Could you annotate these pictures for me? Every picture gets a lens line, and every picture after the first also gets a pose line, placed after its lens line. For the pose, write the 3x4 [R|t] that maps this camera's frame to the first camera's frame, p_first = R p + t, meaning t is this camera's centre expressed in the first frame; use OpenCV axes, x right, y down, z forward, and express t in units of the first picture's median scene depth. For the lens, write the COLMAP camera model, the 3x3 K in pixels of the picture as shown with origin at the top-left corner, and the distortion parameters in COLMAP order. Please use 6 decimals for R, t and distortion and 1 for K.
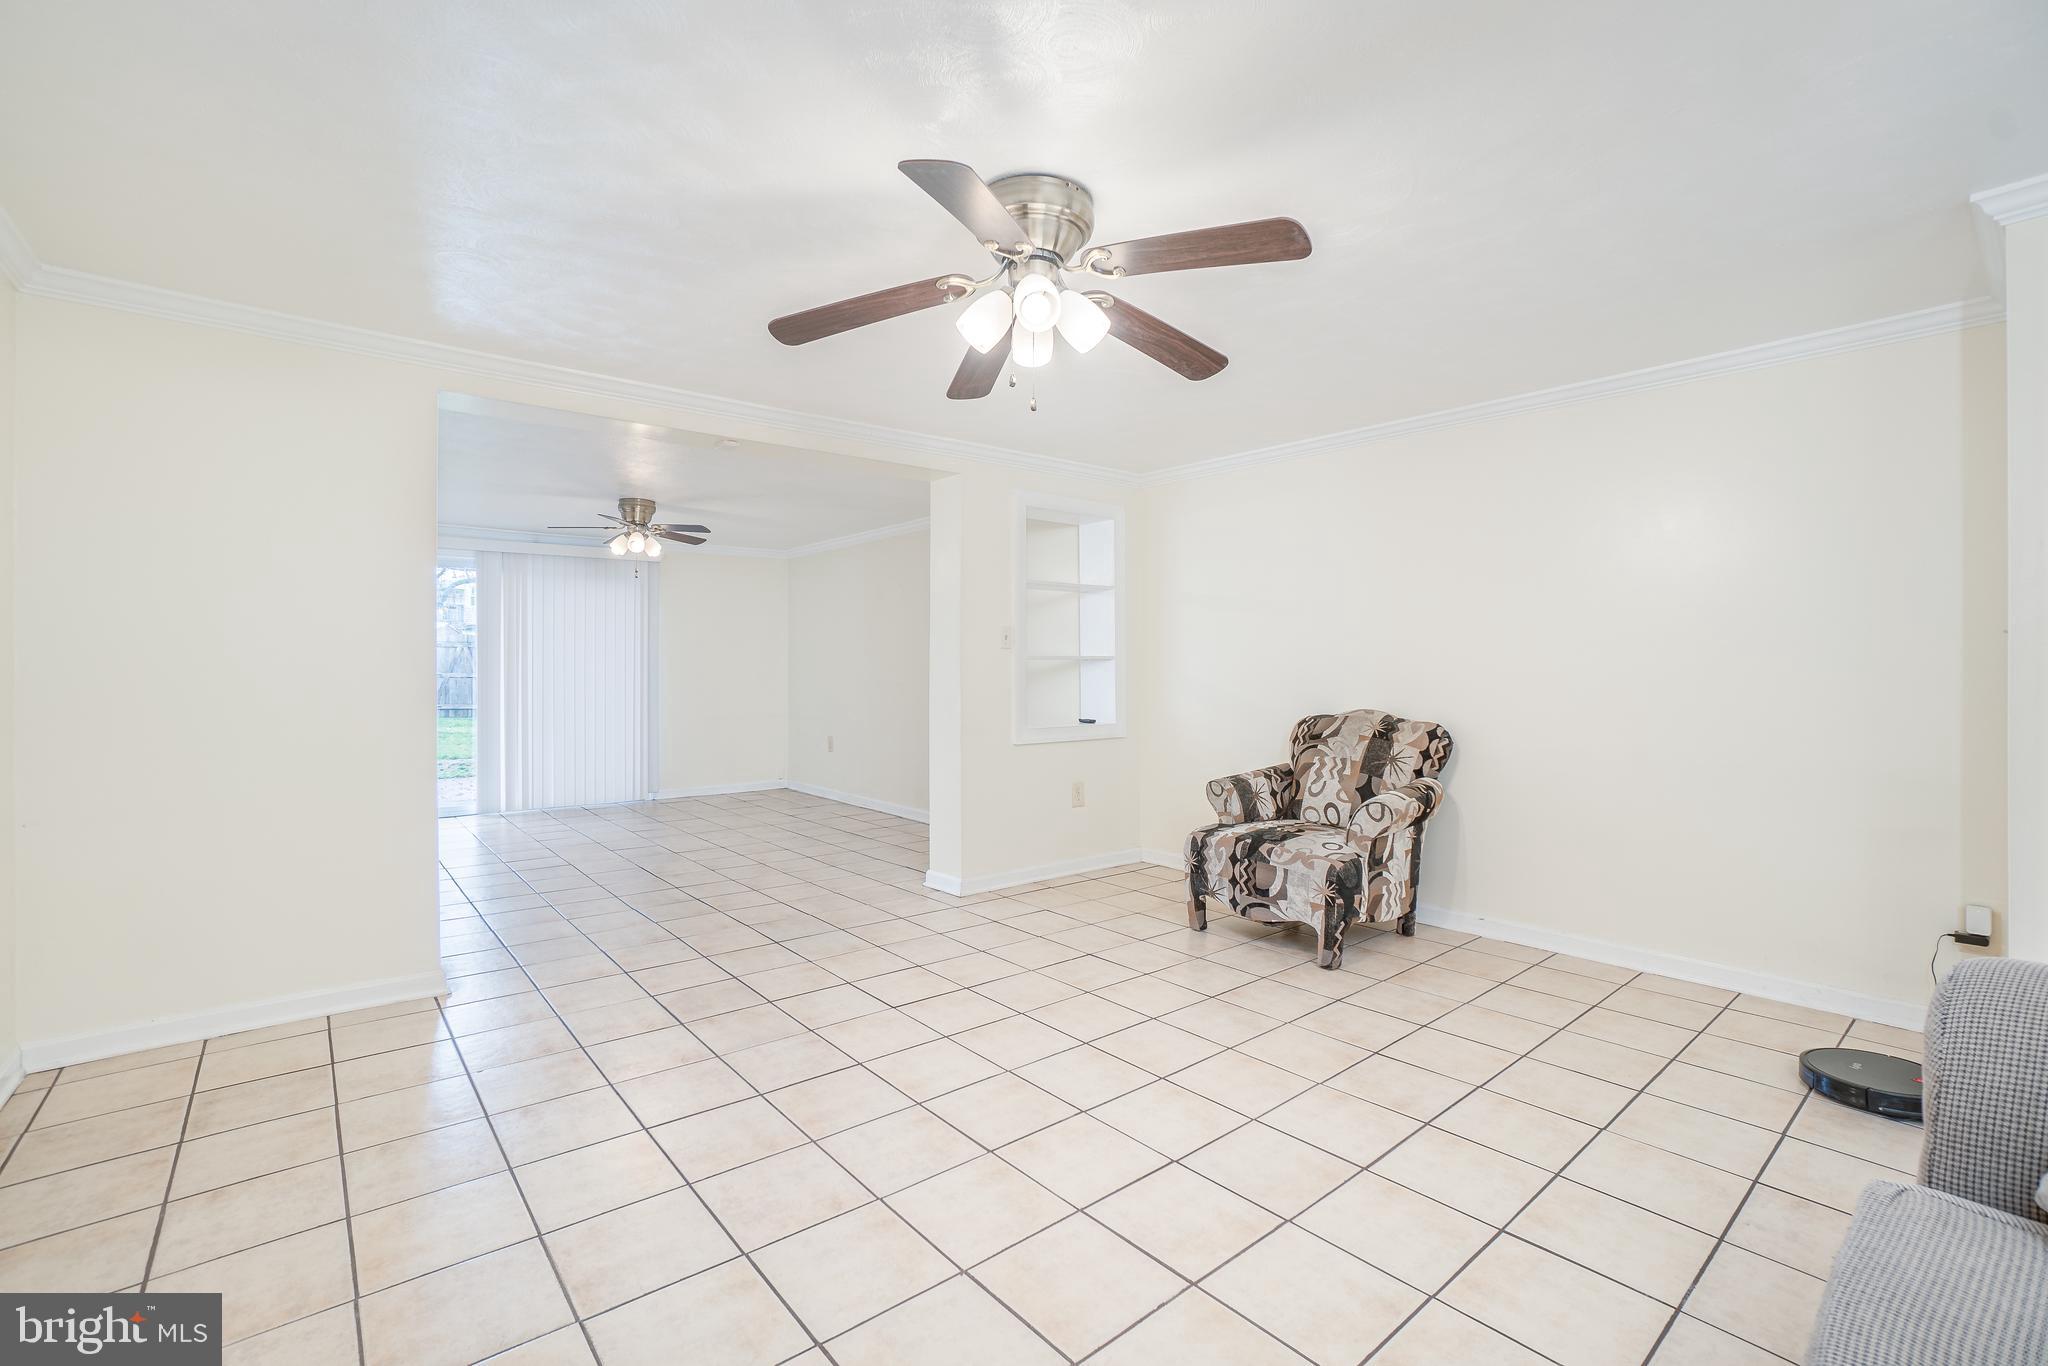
lens RADIAL K [[915.6, 0, 1023.7], [0, 915.6, 678.3], [0, 0, 1]] dist [-0.055282, 0.017656]
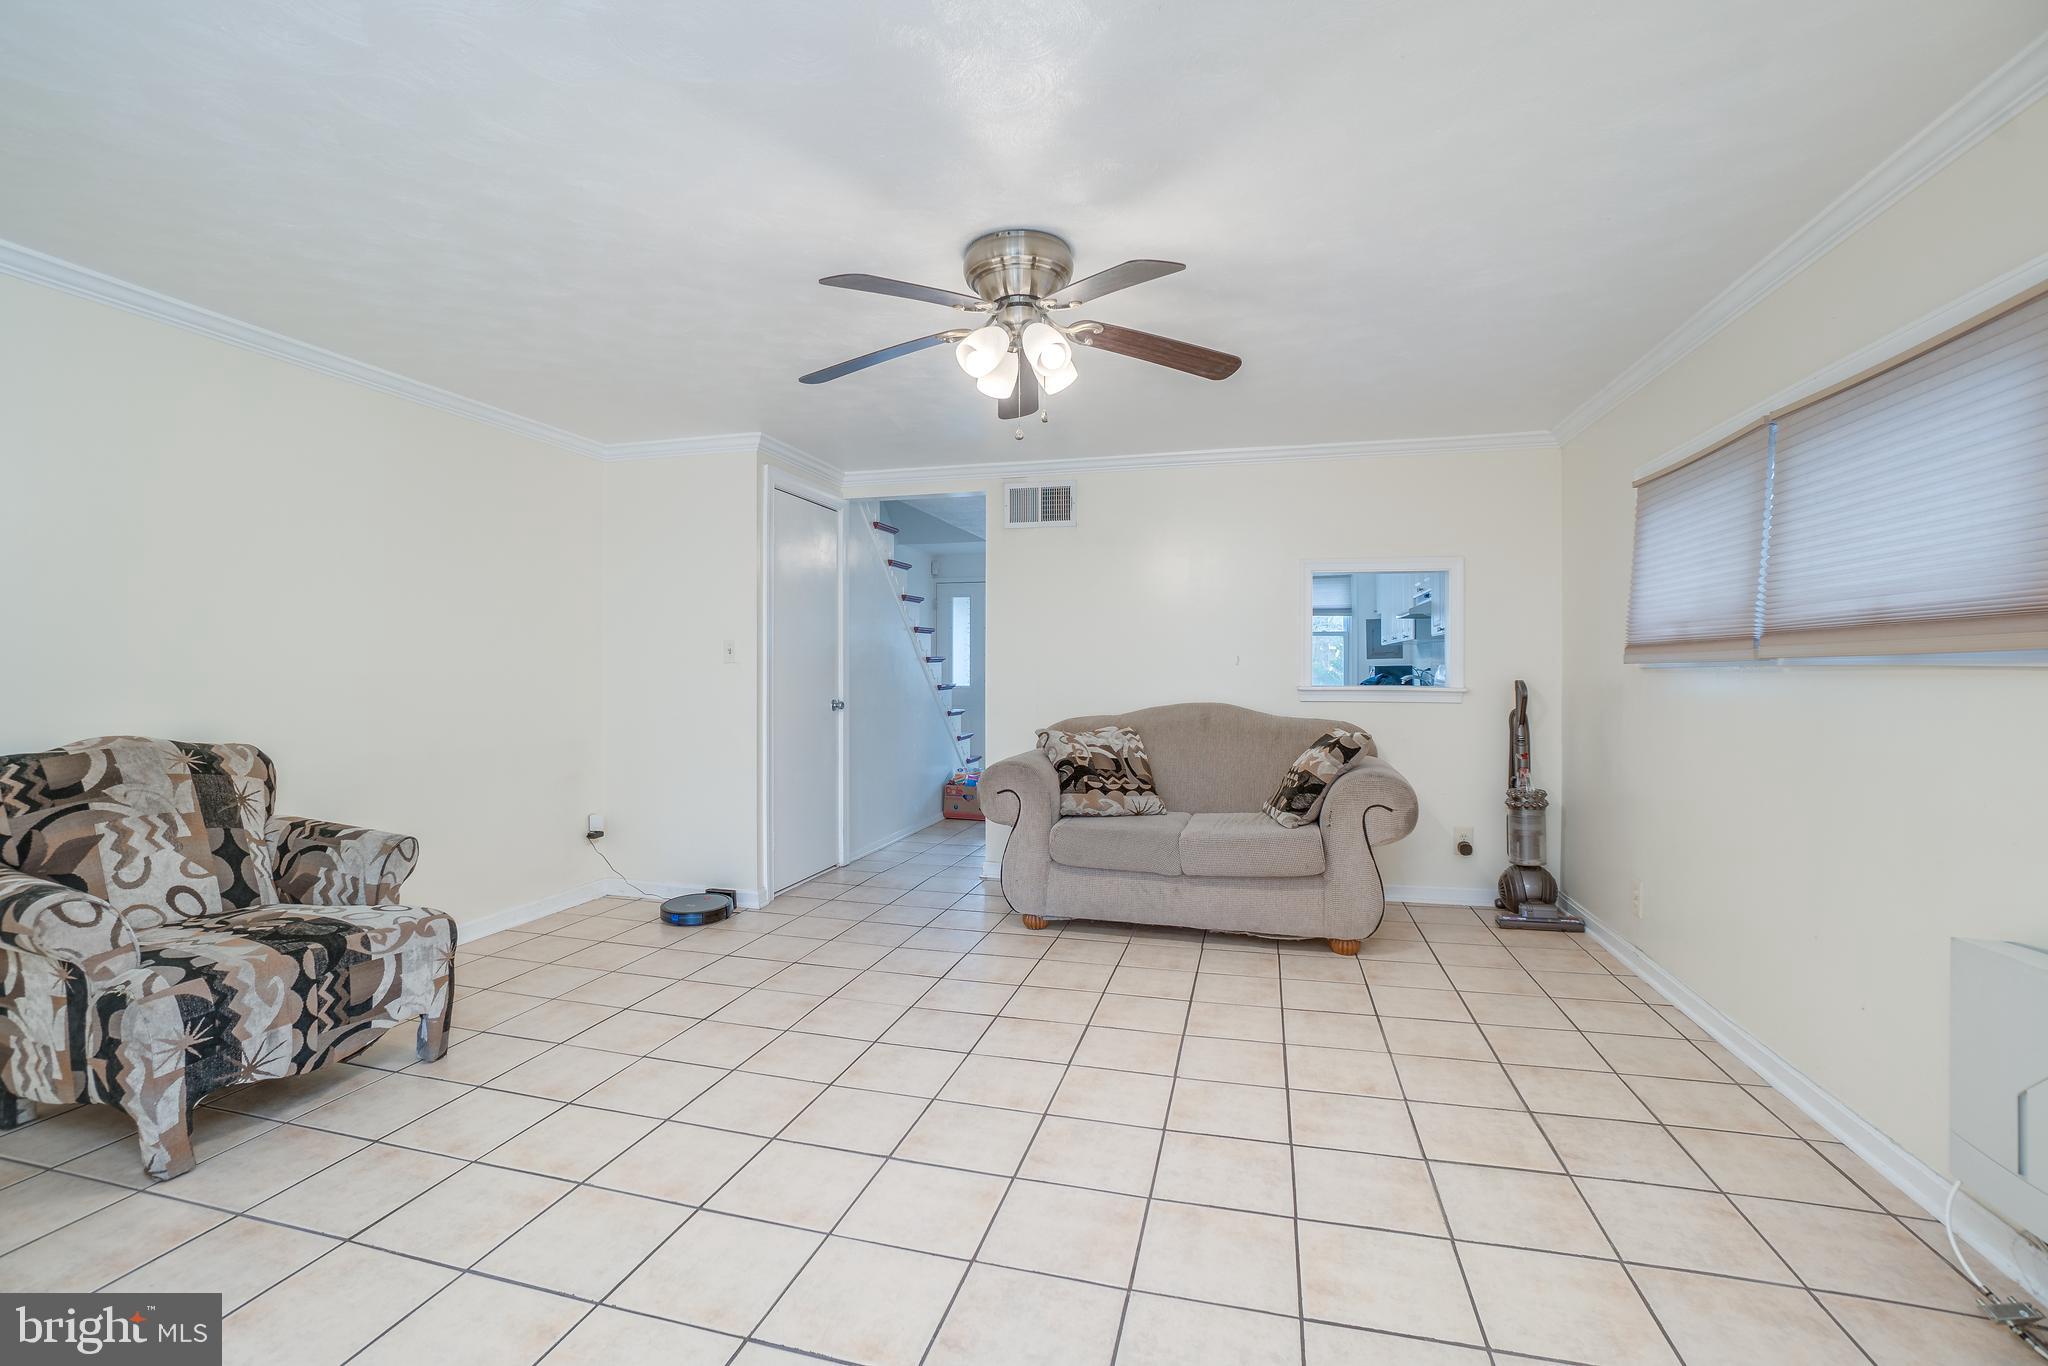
lens RADIAL K [[915.6, 0, 1006.7], [0, 915.6, 675.3], [0, 0, 1]] dist [-0.055282, 0.017656]
pose [[-0.574999, -0.005301, 0.818137, -0.521828], [0.009681, 0.999865, 0.013282, -0.010058], [-0.818097, 0.015557, -0.574870, 0.961556]]
